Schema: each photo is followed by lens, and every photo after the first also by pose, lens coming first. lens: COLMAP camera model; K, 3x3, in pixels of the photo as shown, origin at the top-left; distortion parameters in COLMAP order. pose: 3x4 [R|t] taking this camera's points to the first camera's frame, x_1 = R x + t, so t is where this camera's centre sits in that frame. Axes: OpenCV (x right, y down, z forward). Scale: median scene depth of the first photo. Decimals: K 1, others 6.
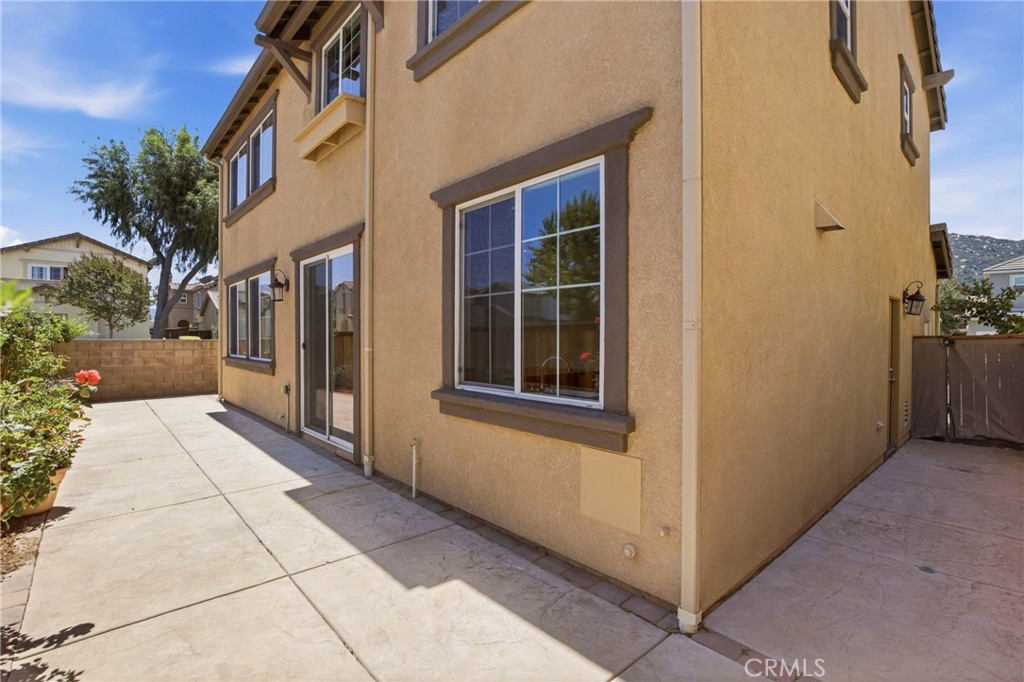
lens RADIAL K [[472.6, 0, 512.0], [0, 472.6, 341.0], [0, 0, 1]] dist [0.000771, 0.000288]
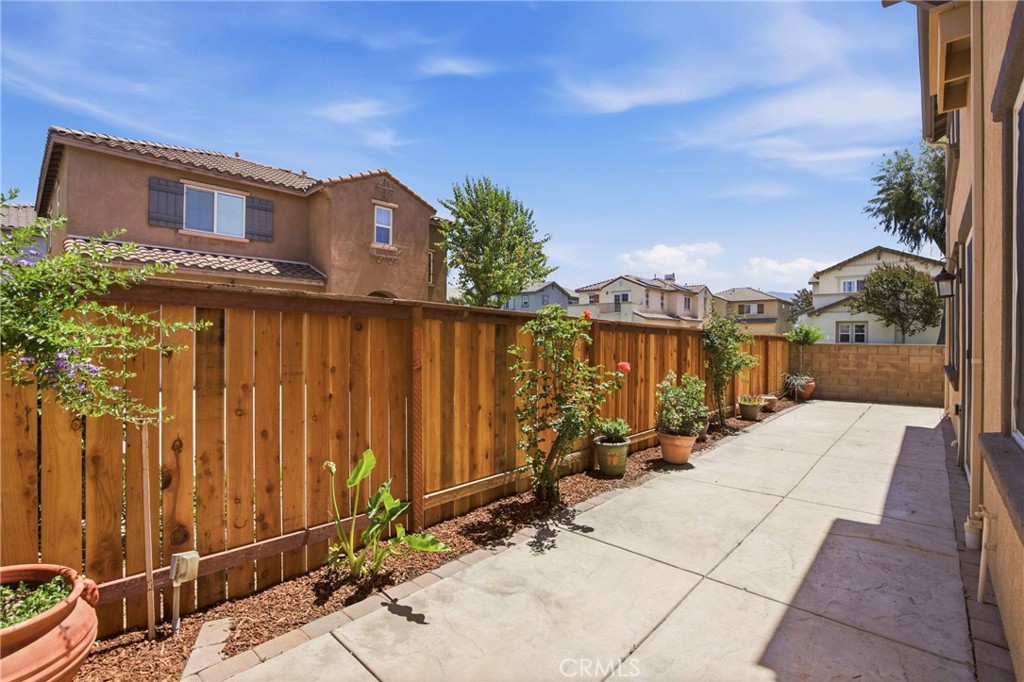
lens RADIAL K [[470.9, 0, 511.0], [0, 470.9, 338.2], [0, 0, 1]] dist [-0.040128, 0.009075]
pose [[0.111978, -0.000552, -0.993711, 0.233242], [-0.016470, 0.999861, -0.002411, -0.001365], [0.993574, 0.016636, 0.111953, 0.236624]]
